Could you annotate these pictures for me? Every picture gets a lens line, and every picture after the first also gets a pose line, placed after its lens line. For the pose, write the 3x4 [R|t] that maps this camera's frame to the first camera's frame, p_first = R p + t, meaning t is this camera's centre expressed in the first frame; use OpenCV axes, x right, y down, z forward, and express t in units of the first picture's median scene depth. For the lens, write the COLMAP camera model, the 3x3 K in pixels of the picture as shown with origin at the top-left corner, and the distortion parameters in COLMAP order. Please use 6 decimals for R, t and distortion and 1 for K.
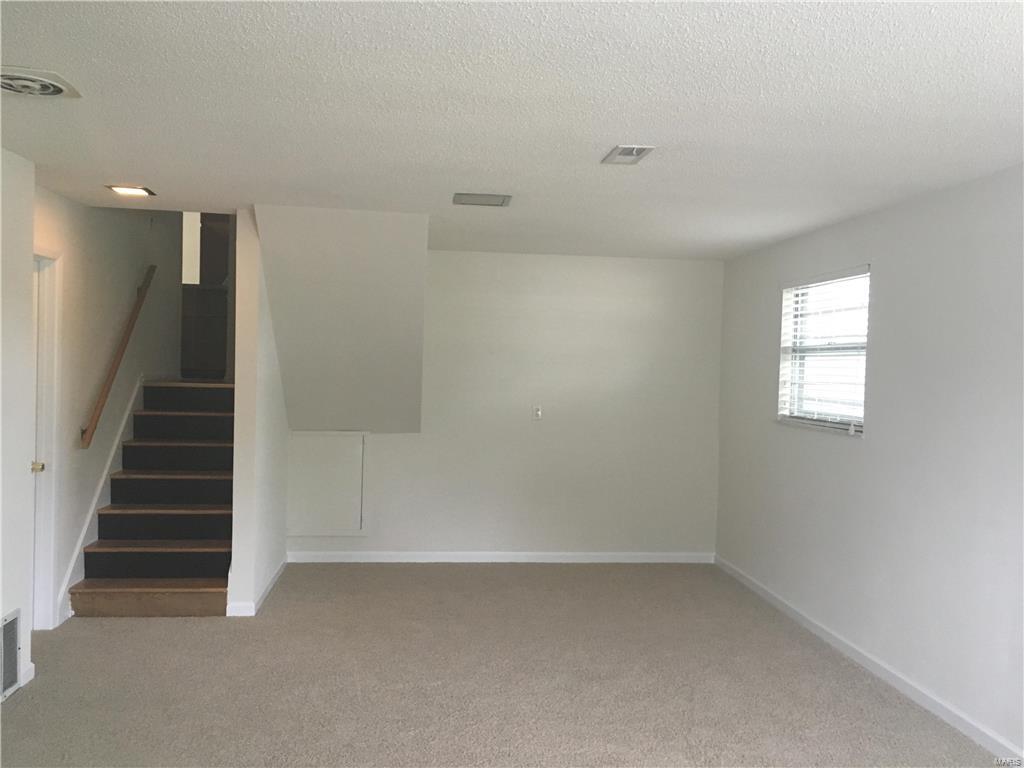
lens RADIAL K [[873.5, 0, 511.2], [0, 873.5, 385.1], [0, 0, 1]] dist [0.030448, -0.006174]
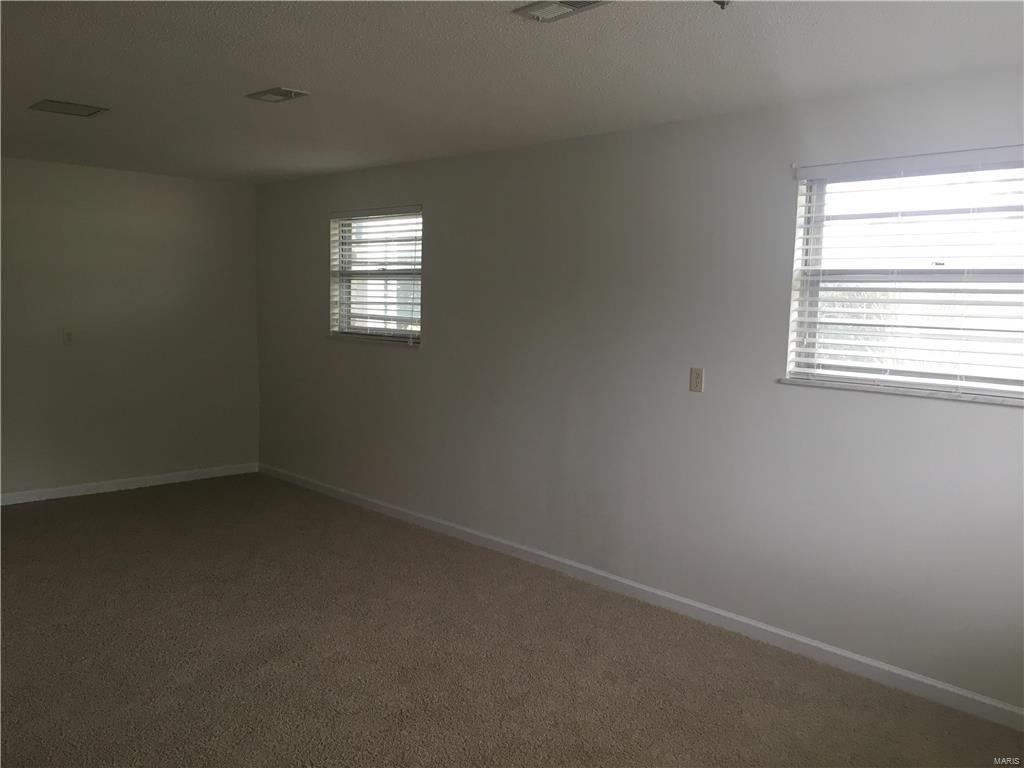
lens RADIAL K [[873.5, 0, 512.9], [0, 873.5, 383.4], [0, 0, 1]] dist [0.030448, -0.006174]
pose [[0.791499, -0.064585, 0.607749, -0.200458], [0.008798, 0.995502, 0.094334, -0.003961], [-0.611108, -0.069319, 0.788506, -0.039475]]
